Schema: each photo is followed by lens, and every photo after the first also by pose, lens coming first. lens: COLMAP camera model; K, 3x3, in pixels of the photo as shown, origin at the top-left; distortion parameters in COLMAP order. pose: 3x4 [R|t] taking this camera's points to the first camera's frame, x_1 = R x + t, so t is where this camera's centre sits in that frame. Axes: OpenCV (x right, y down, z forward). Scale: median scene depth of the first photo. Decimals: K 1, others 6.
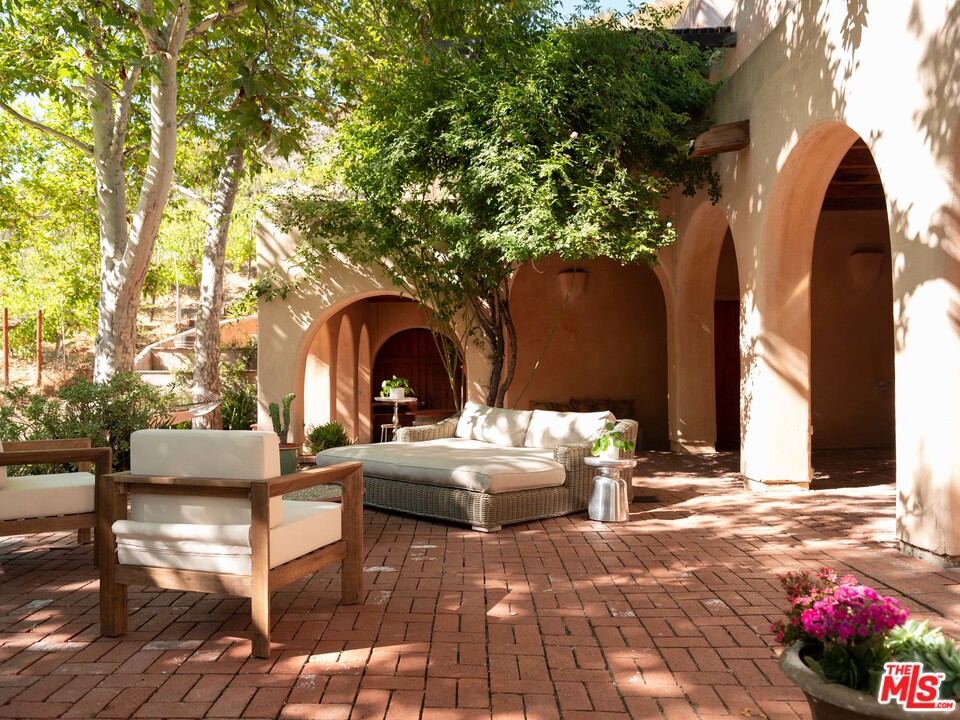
lens RADIAL K [[744.9, 0, 481.9], [0, 744.9, 355.8], [0, 0, 1]] dist [0.009008, 0.002895]
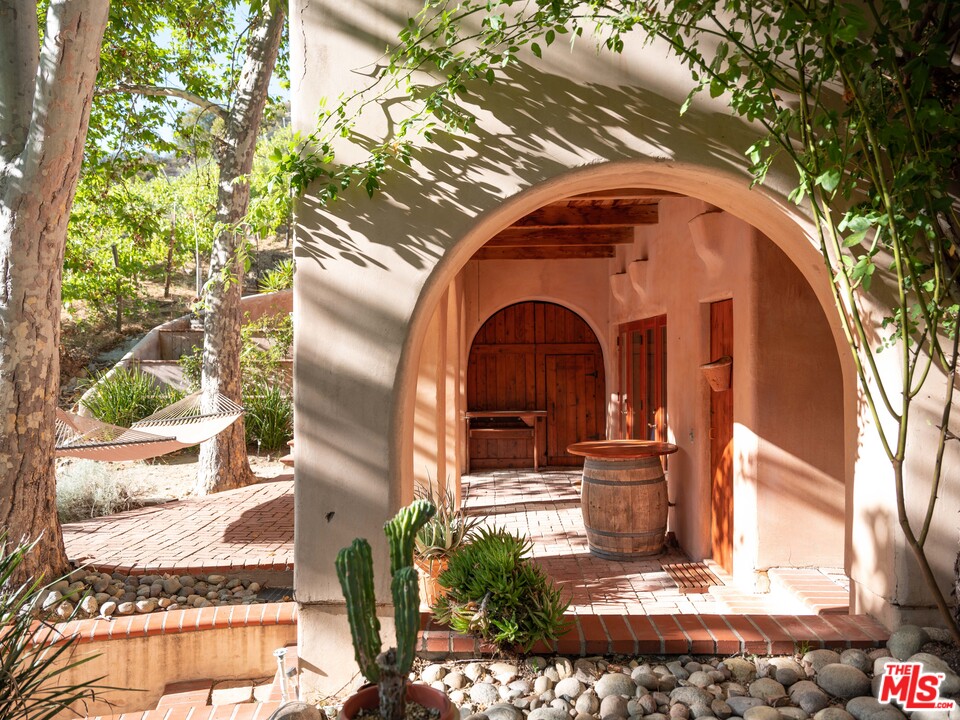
lens RADIAL K [[744.9, 0, 477.8], [0, 744.9, 360.1], [0, 0, 1]] dist [0.009008, 0.002895]
pose [[0.998369, 0.004736, -0.056894, -0.102729], [-0.003142, 0.999601, 0.028068, -0.002351], [0.057004, -0.027844, 0.997986, 0.347430]]
